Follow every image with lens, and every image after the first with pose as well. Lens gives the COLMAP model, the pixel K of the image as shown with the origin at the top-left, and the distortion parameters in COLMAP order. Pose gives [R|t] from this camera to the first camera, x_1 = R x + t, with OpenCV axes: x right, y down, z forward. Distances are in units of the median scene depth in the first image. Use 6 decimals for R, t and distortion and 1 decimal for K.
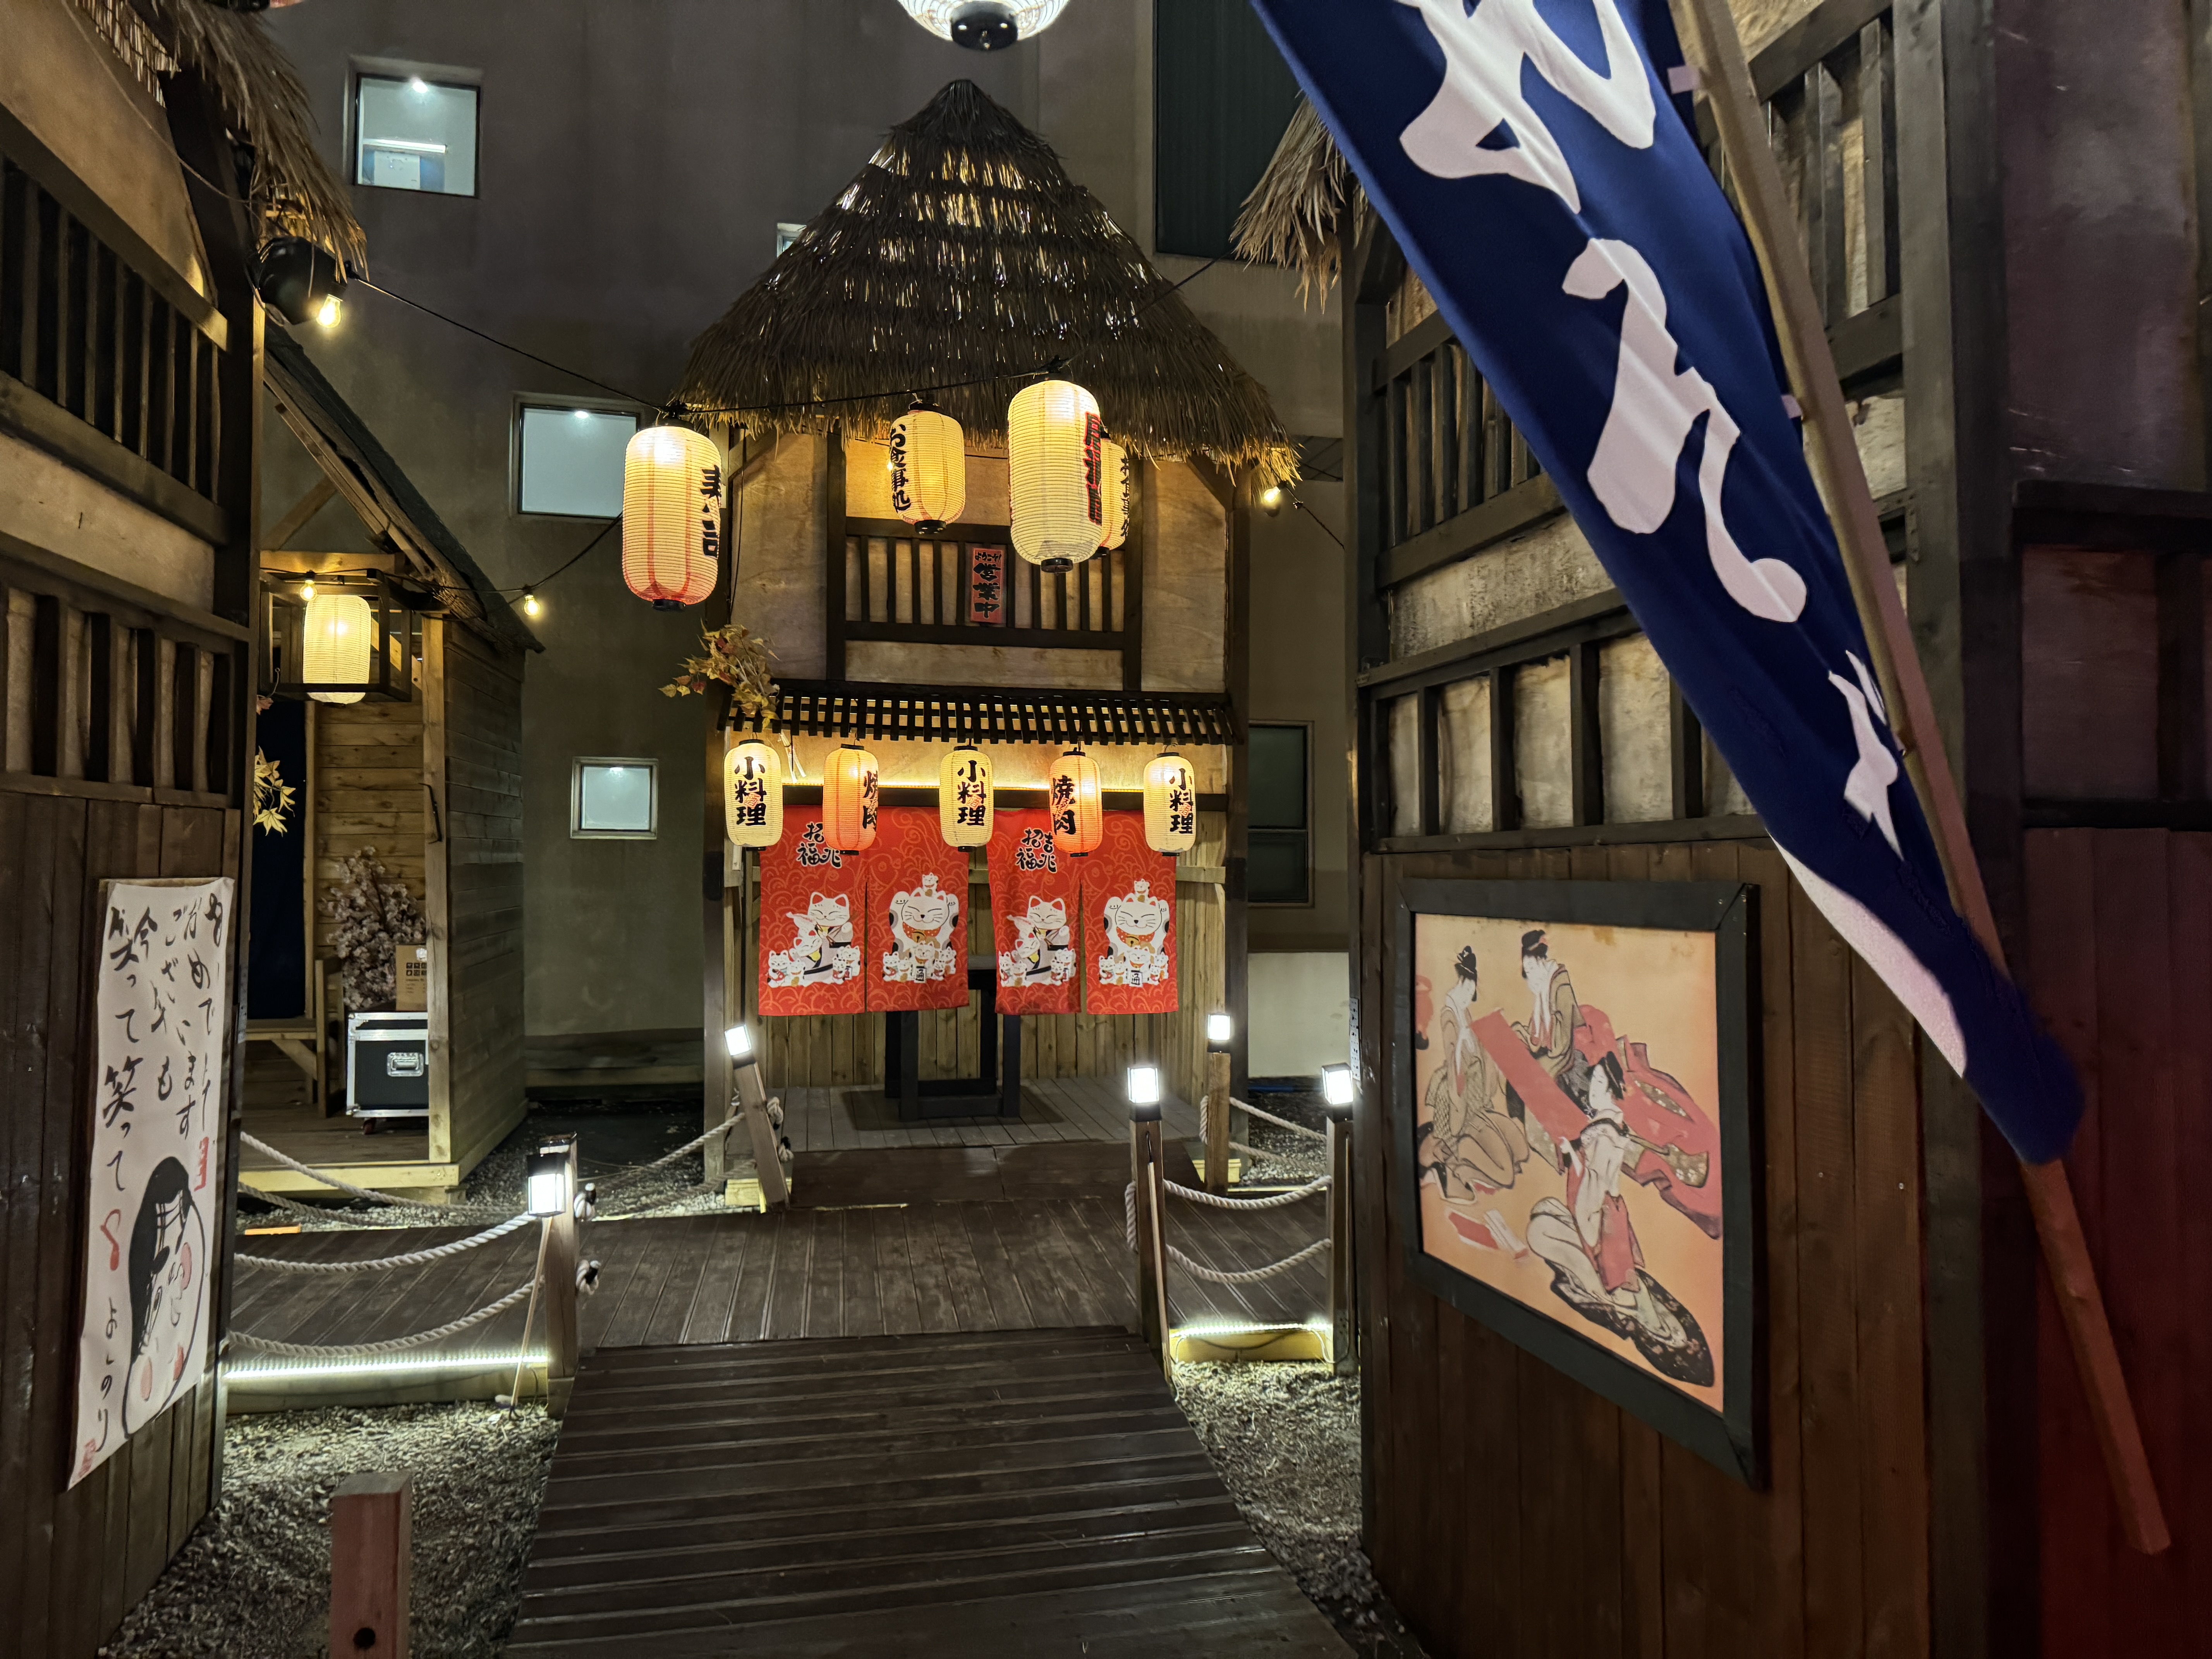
lens RADIAL K [[1537.0, 0, 1111.6], [0, 1537.0, 823.4], [0, 0, 1]] dist [0.094071, -0.000430]
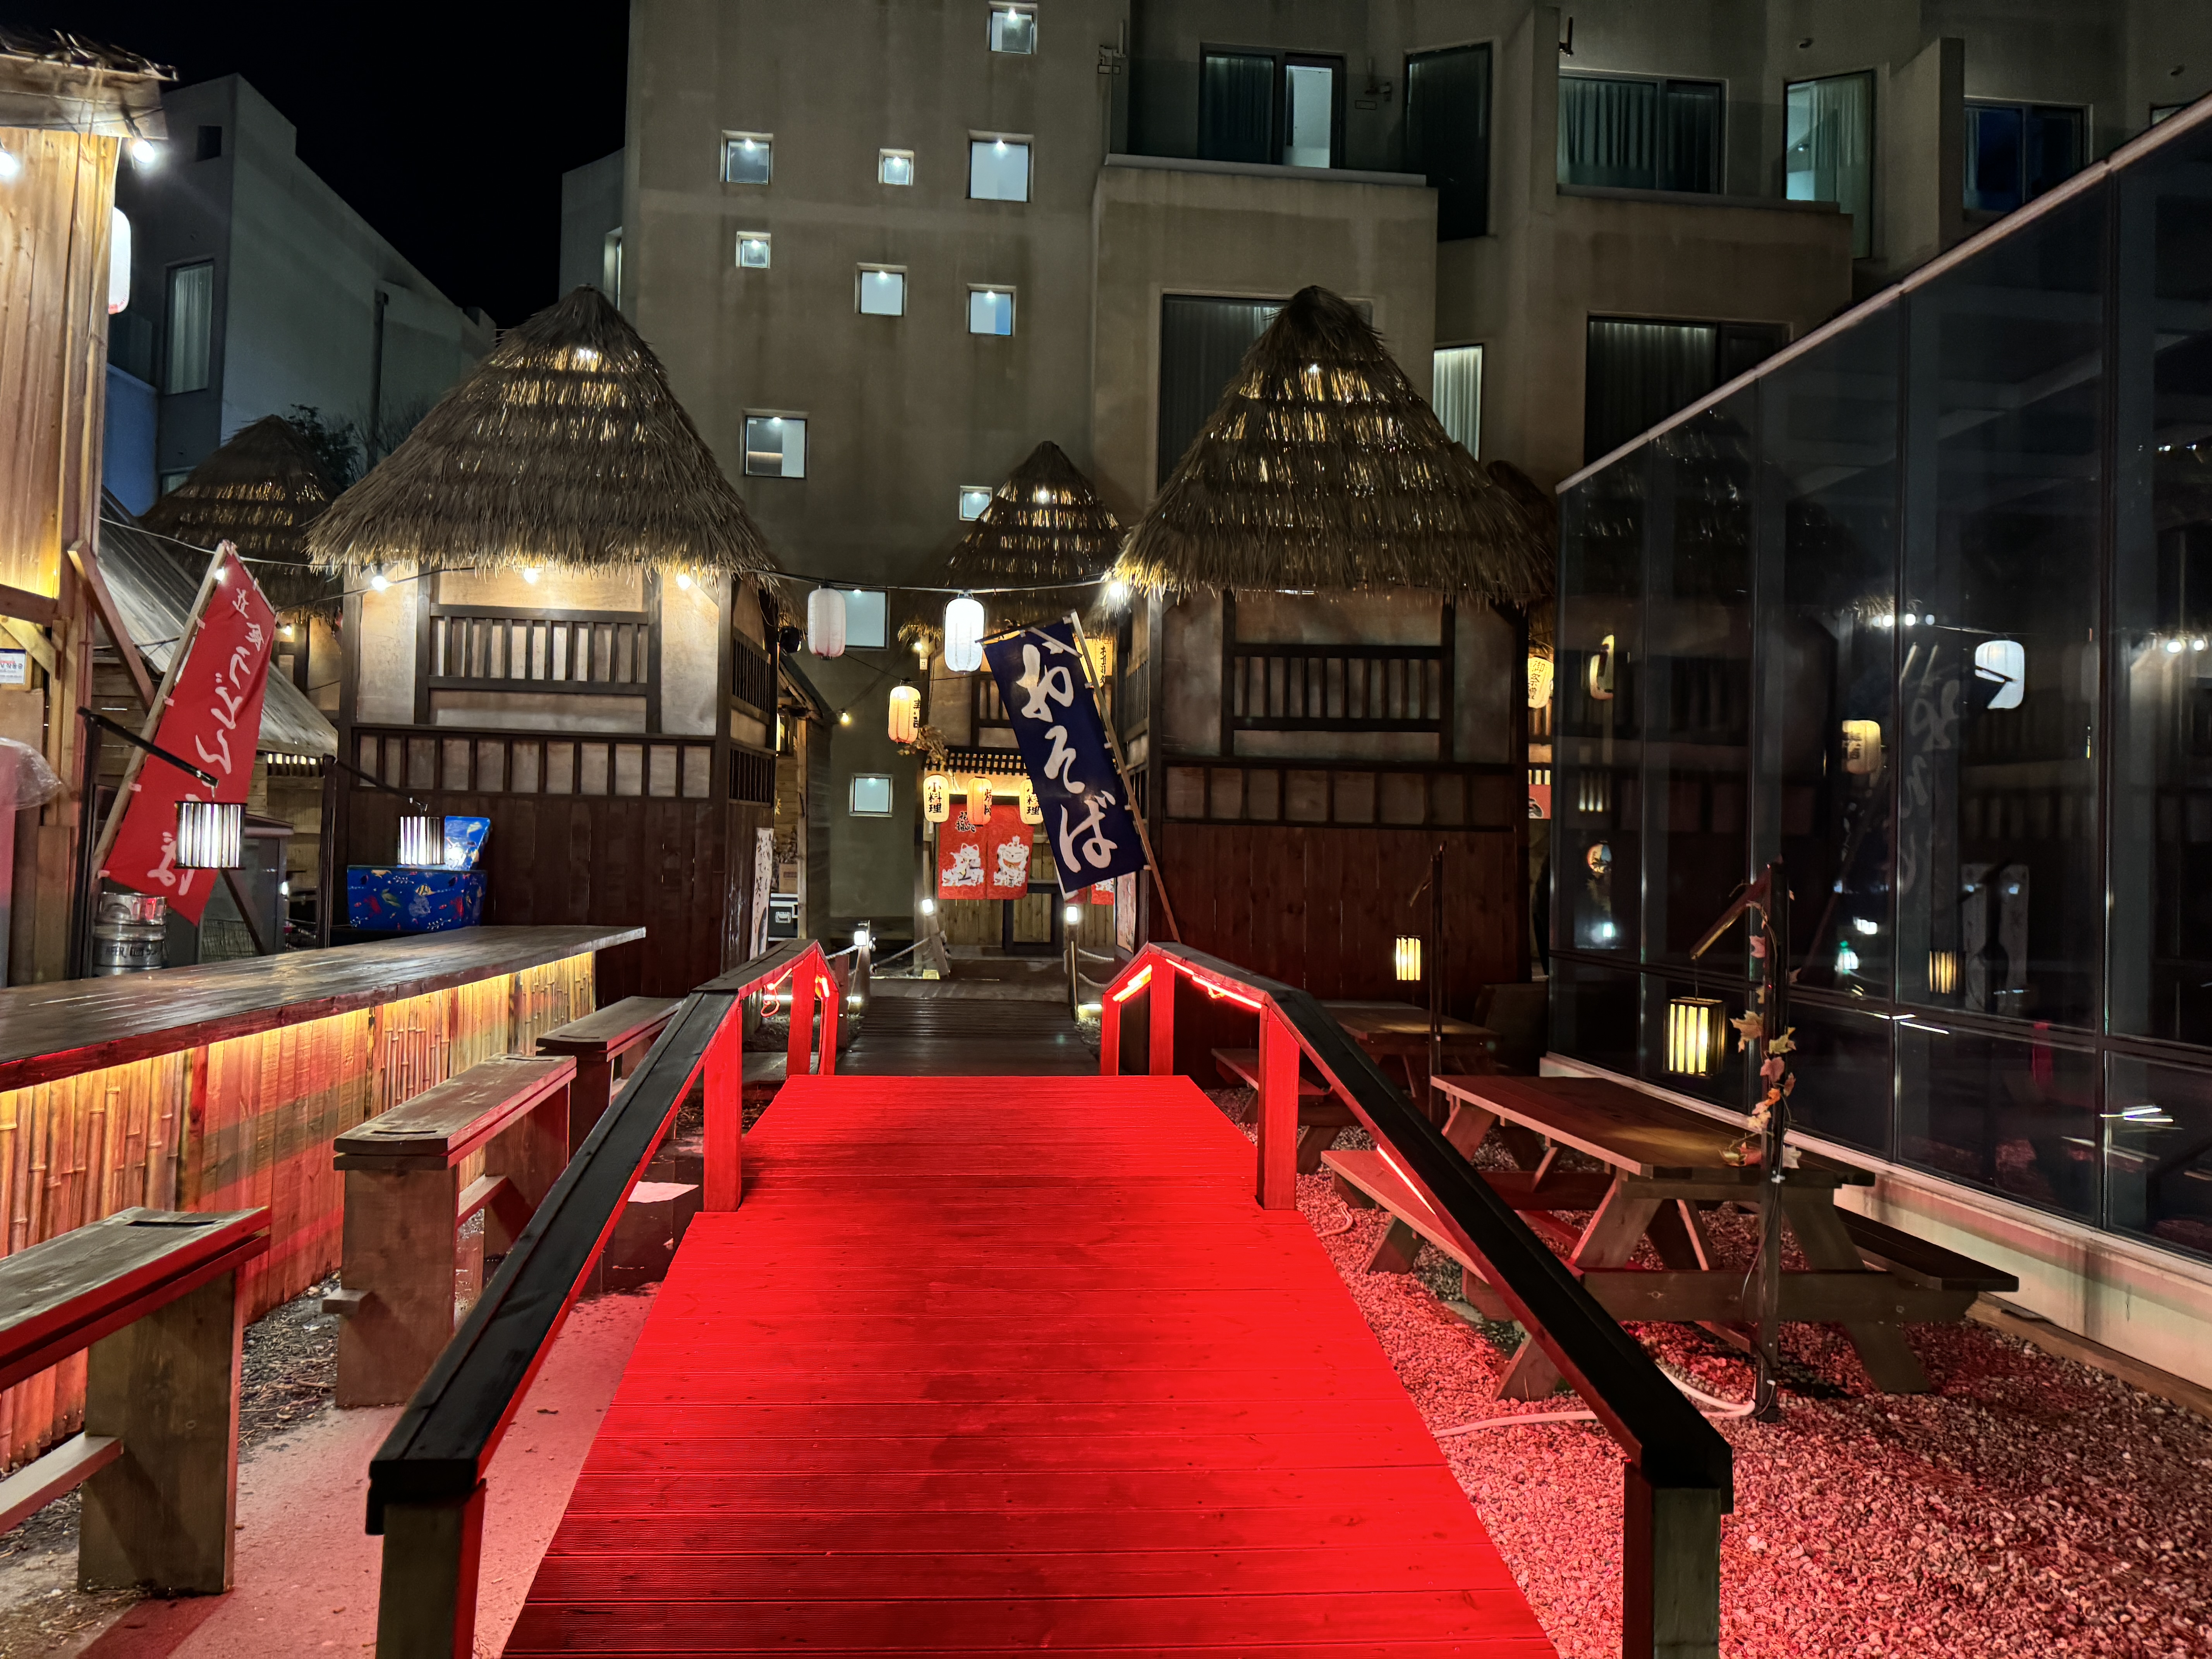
lens RADIAL K [[1537.0, 0, 1103.0], [0, 1537.0, 828.8], [0, 0, 1]] dist [0.094071, -0.000430]
pose [[0.989900, 0.018221, -0.140590, 0.308268], [-0.015645, 0.999689, 0.019411, -0.021355], [0.140900, -0.017015, 0.989878, -1.123094]]
